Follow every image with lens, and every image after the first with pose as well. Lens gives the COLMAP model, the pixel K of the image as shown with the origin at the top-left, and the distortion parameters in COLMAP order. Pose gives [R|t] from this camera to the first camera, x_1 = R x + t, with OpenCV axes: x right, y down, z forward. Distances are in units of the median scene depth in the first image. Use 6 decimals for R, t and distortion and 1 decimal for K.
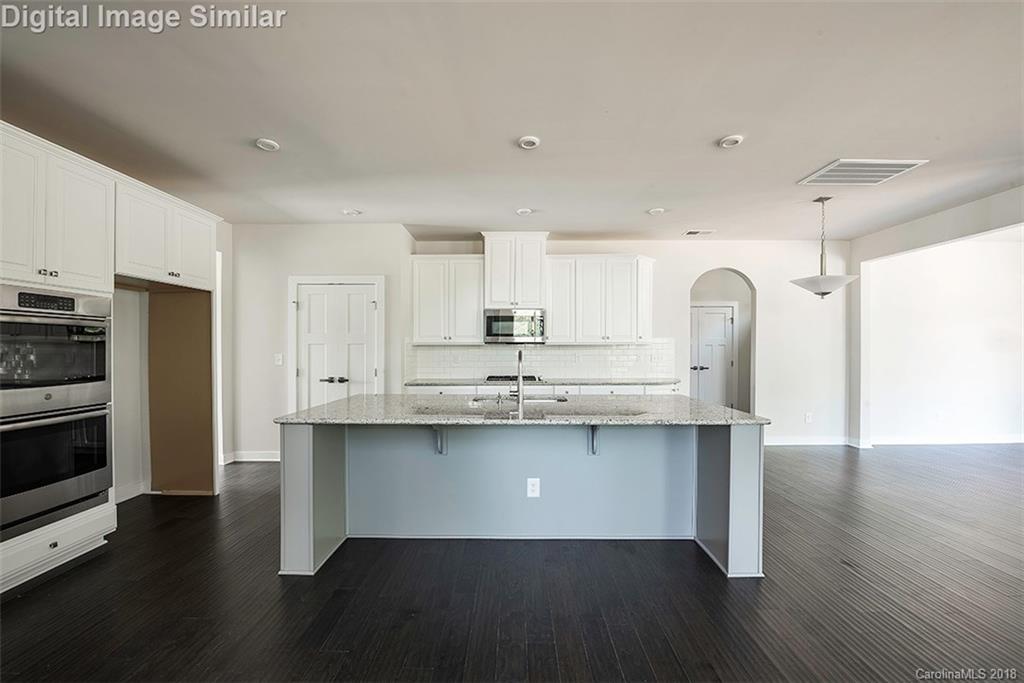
lens RADIAL K [[406.4, 0, 508.7], [0, 406.4, 349.0], [0, 0, 1]] dist [-0.011113, 0.001594]
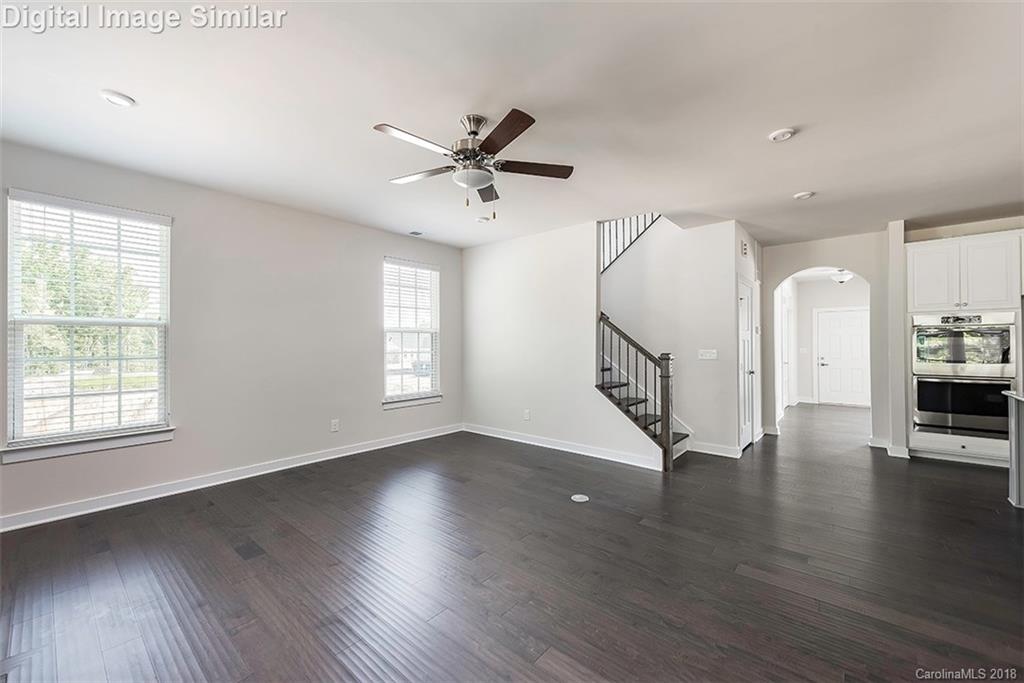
lens RADIAL K [[406.4, 0, 511.8], [0, 406.4, 343.4], [0, 0, 1]] dist [-0.011113, 0.001594]
pose [[-0.639935, -0.001184, -0.768428, 0.783165], [0.002119, 0.999992, -0.003305, -0.000362], [0.768426, -0.003744, -0.639927, 0.257368]]
